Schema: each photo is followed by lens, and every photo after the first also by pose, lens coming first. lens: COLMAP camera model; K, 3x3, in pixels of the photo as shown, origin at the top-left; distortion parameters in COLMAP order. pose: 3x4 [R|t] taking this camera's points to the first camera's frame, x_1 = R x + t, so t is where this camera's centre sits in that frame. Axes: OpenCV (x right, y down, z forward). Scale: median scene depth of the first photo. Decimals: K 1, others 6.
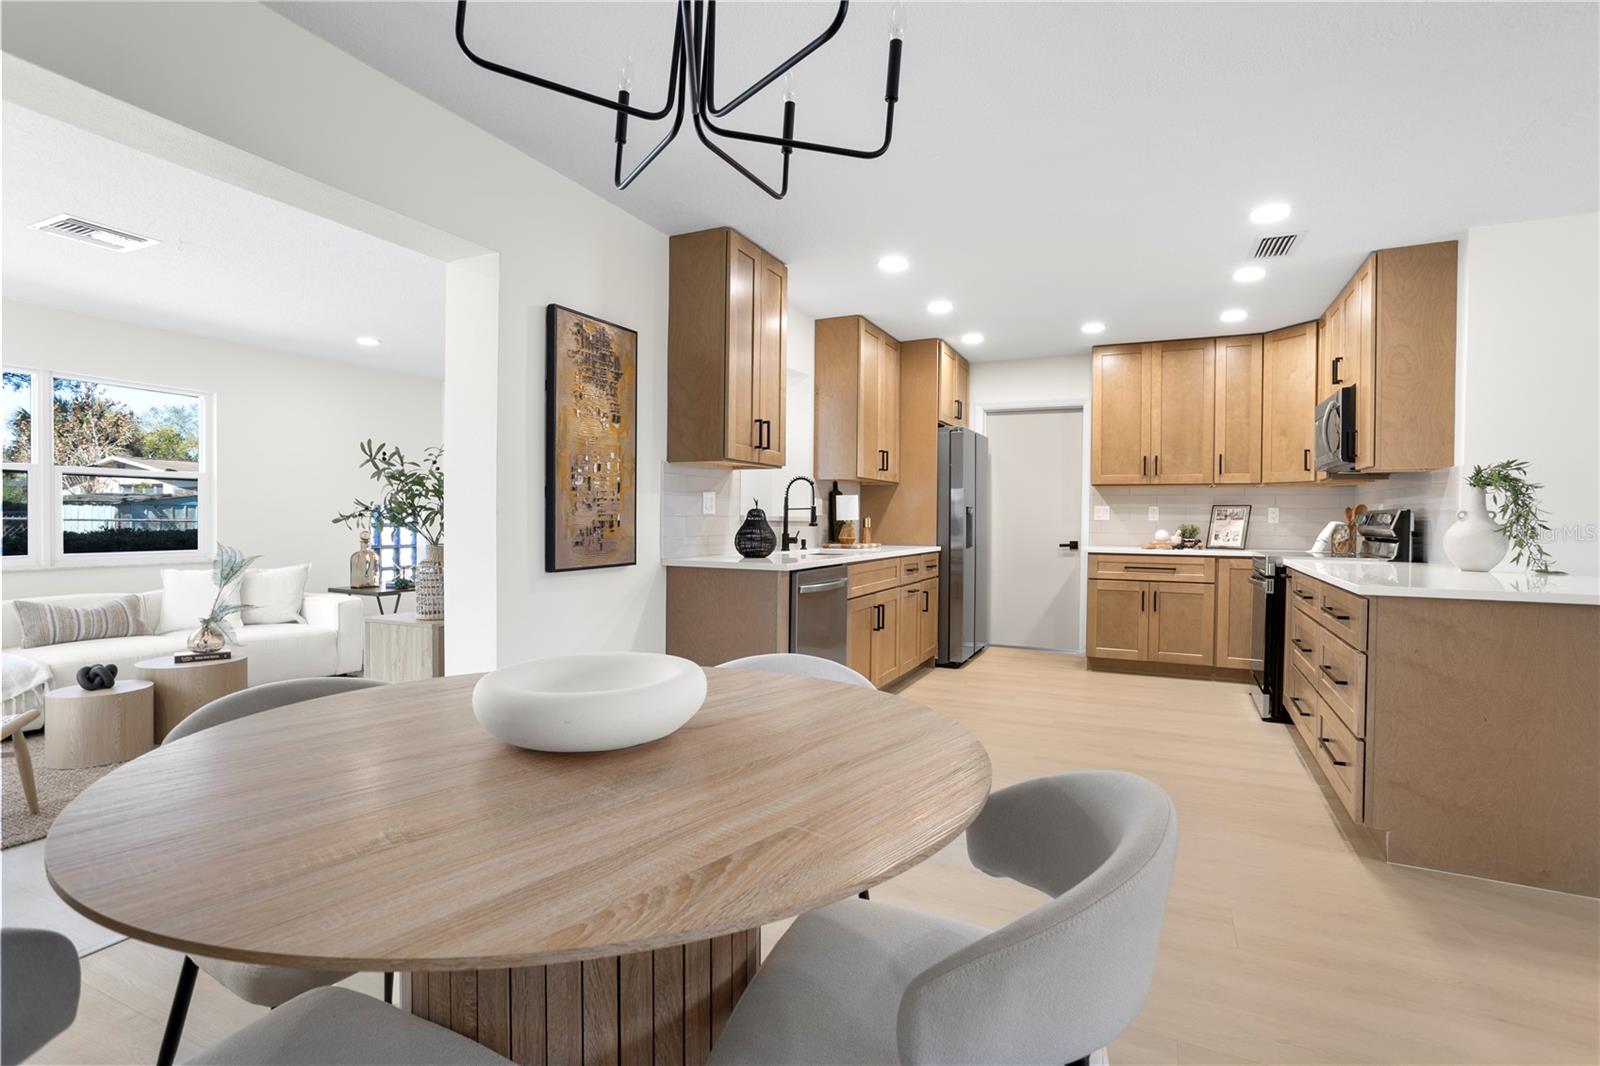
lens RADIAL K [[772.1, 0, 806.3], [0, 772.1, 531.1], [0, 0, 1]] dist [-0.019216, 0.009721]
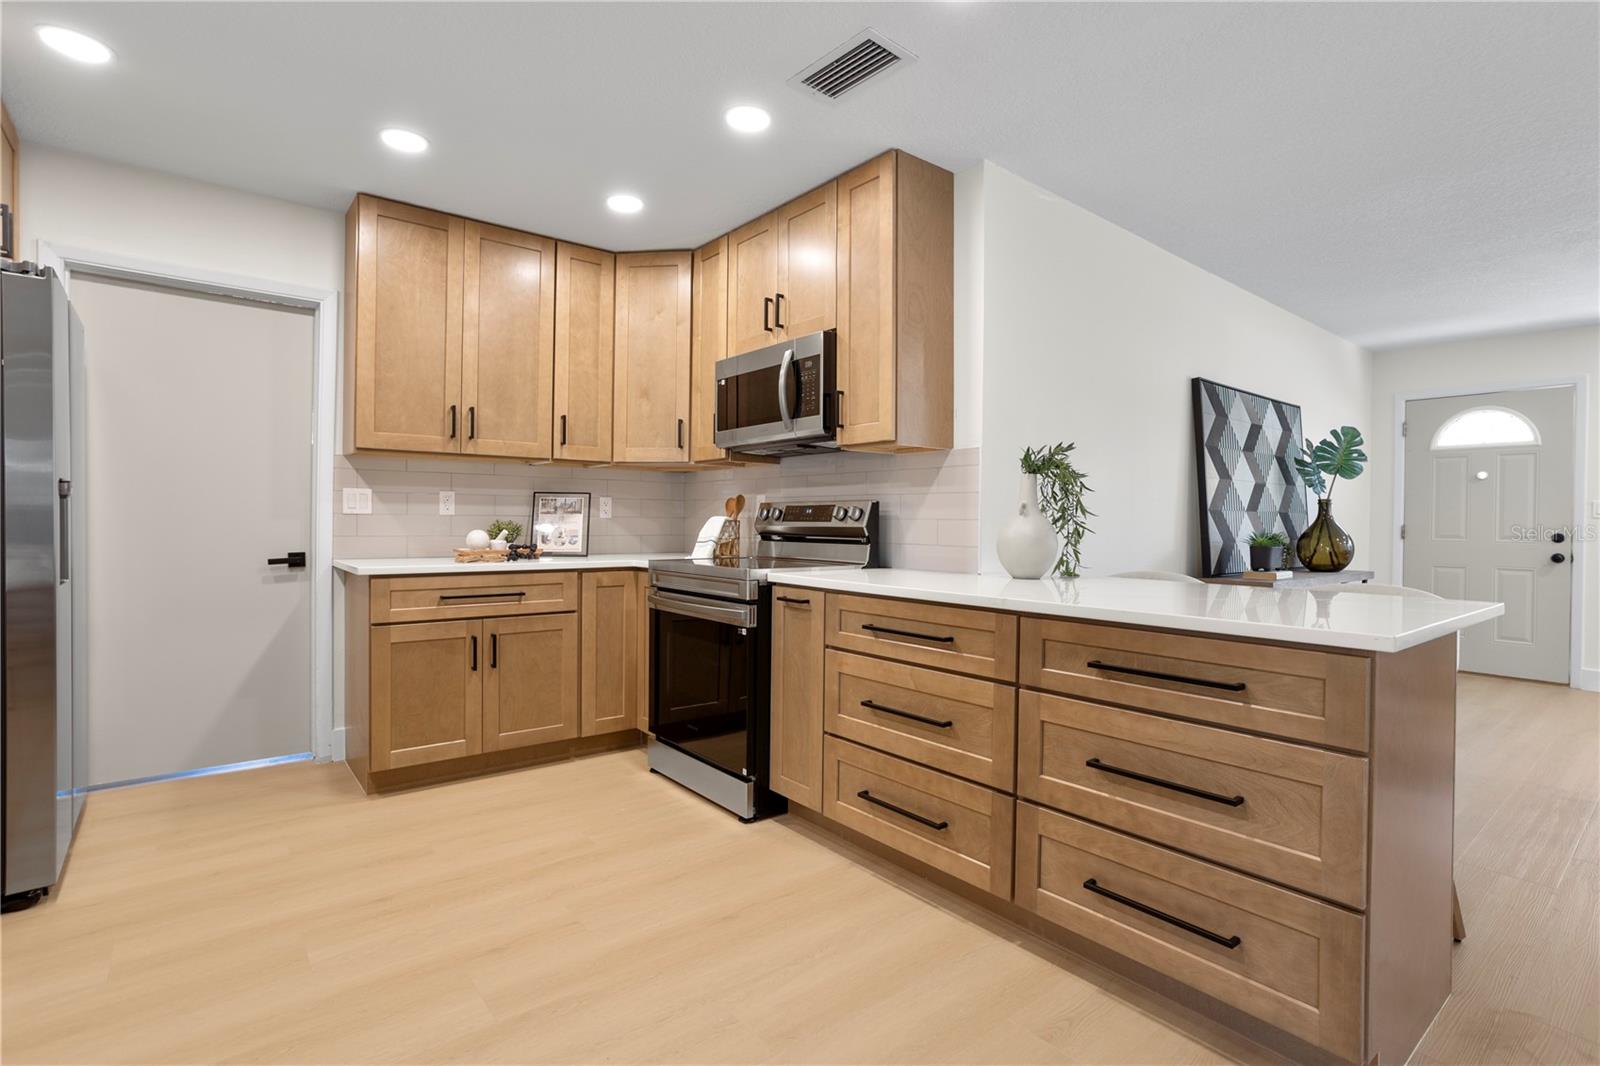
lens RADIAL K [[772.1, 0, 794.6], [0, 772.1, 525.2], [0, 0, 1]] dist [-0.019216, 0.009721]
pose [[0.438867, -0.010409, 0.898492, 0.025883], [0.010123, 0.999927, 0.006640, -0.007840], [-0.898495, 0.006182, 0.438940, 0.588641]]
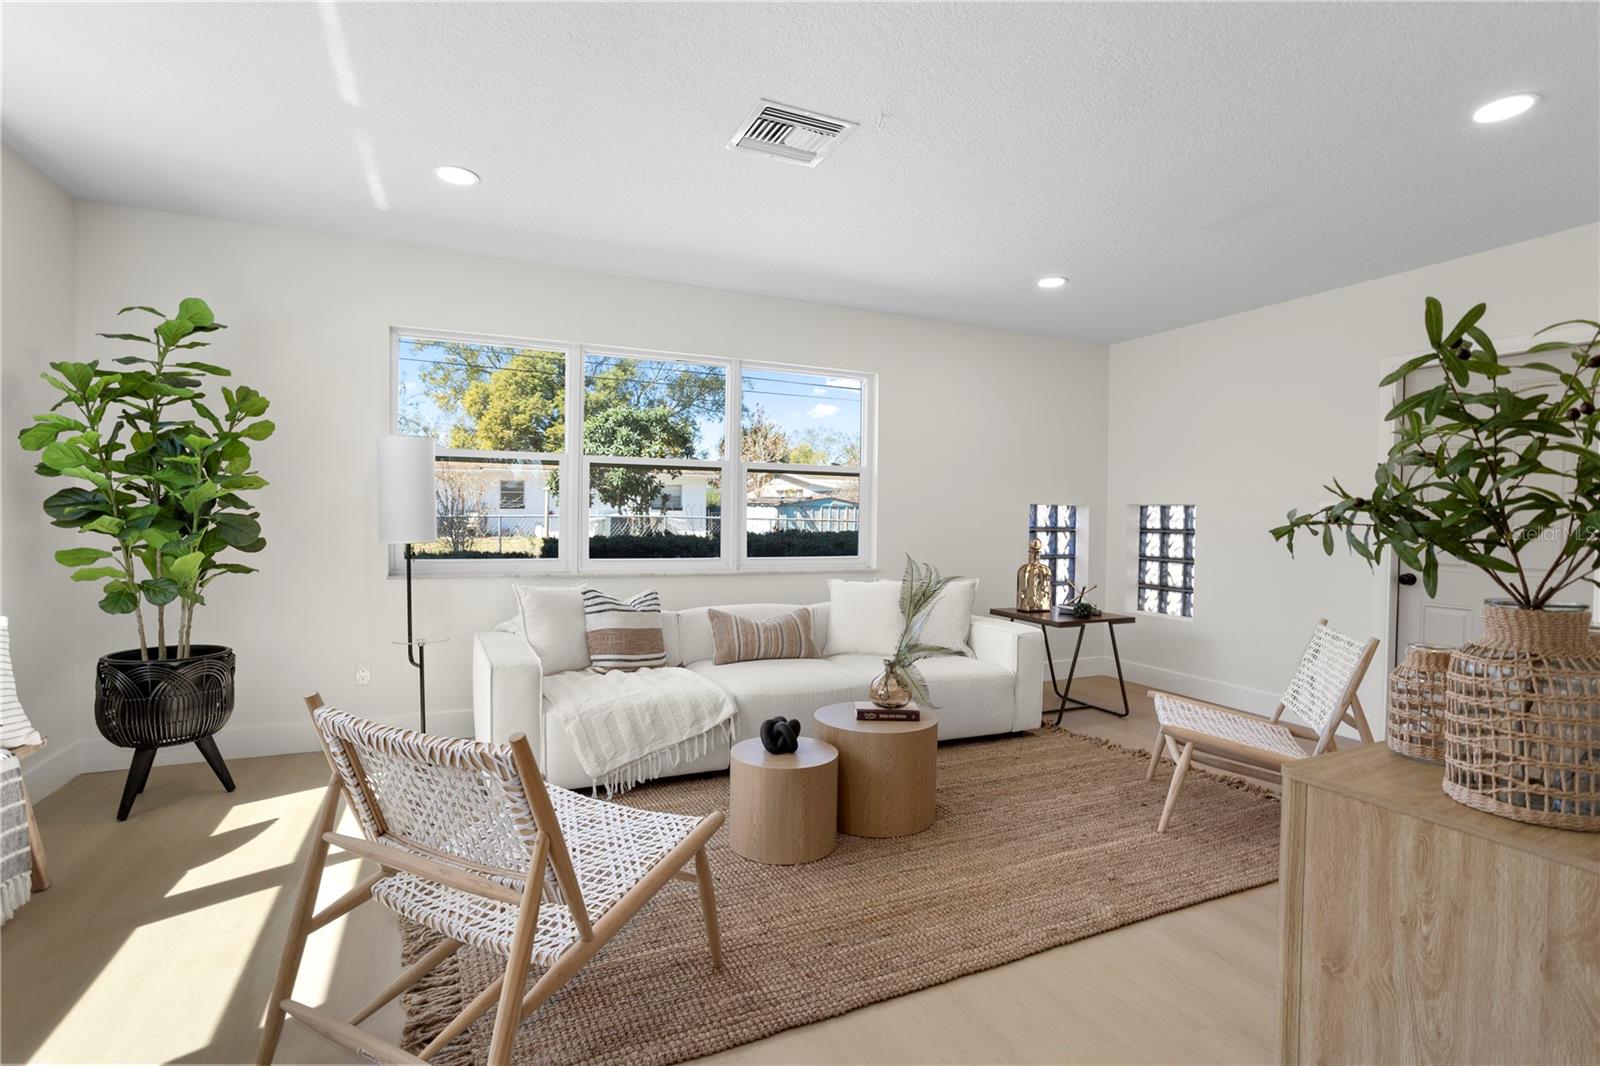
lens RADIAL K [[772.1, 0, 789.3], [0, 772.1, 526.2], [0, 0, 1]] dist [-0.019216, 0.009721]
pose [[0.758256, 0.013257, -0.651822, -0.332333], [-0.018812, 0.999822, -0.001549, -0.007707], [0.651685, 0.013437, 0.758371, 0.332375]]
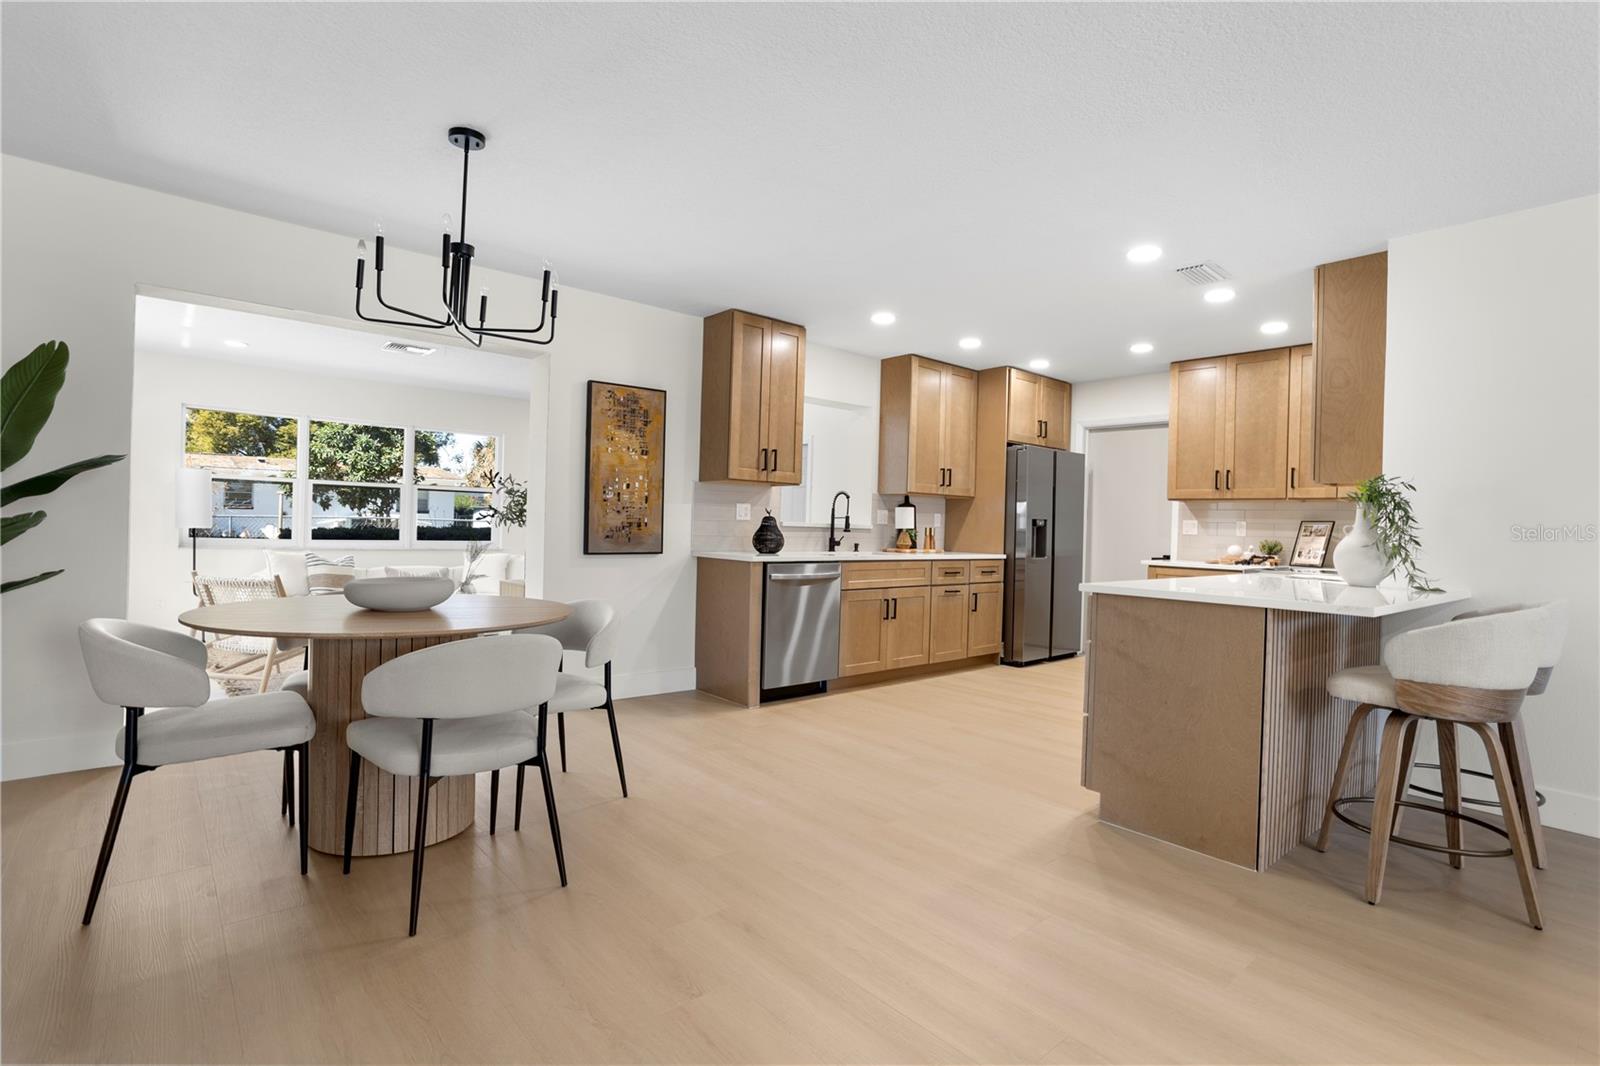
lens RADIAL K [[772.1, 0, 801.8], [0, 772.1, 533.2], [0, 0, 1]] dist [-0.019216, 0.009721]
pose [[0.914764, 0.021142, -0.403436, 0.410217], [-0.026859, 0.999603, -0.008517, 0.007402], [0.403095, 0.018627, 0.914968, -0.139898]]
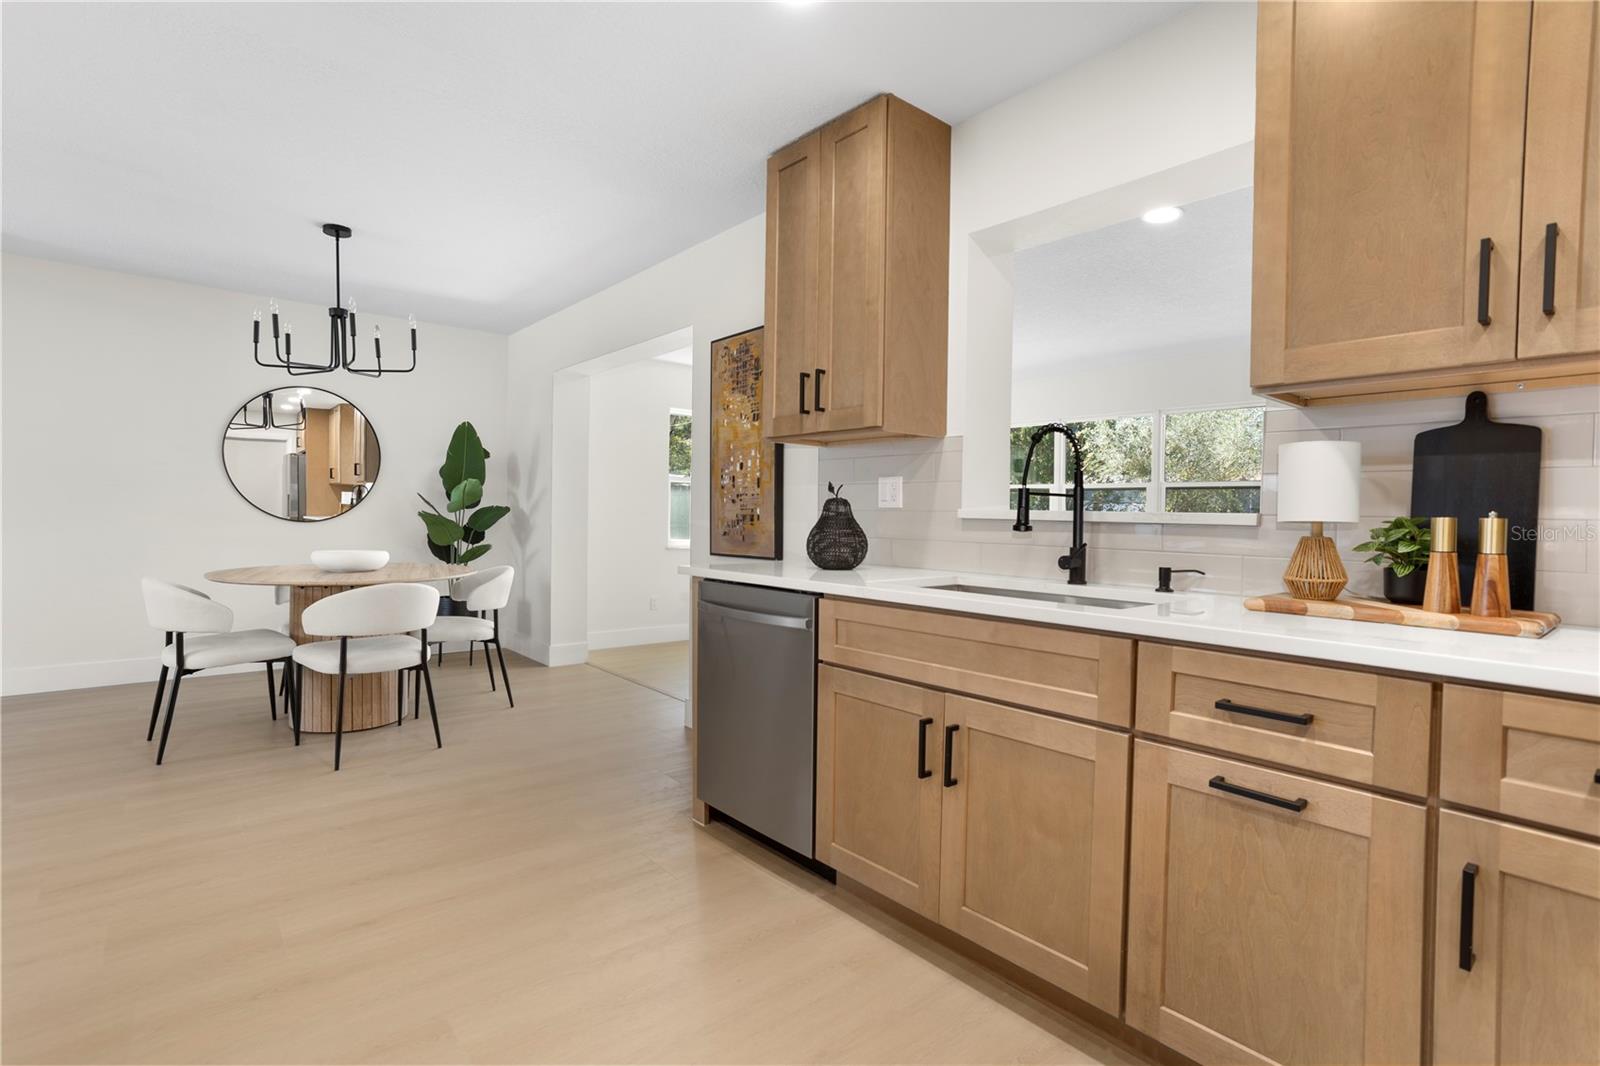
lens RADIAL K [[772.1, 0, 810.8], [0, 772.1, 530.8], [0, 0, 1]] dist [-0.019216, 0.009721]
pose [[-0.415452, 0.007390, -0.909585, 0.450040], [-0.031964, 0.999231, 0.022718, -0.011846], [0.909053, 0.038512, -0.414896, 1.004707]]
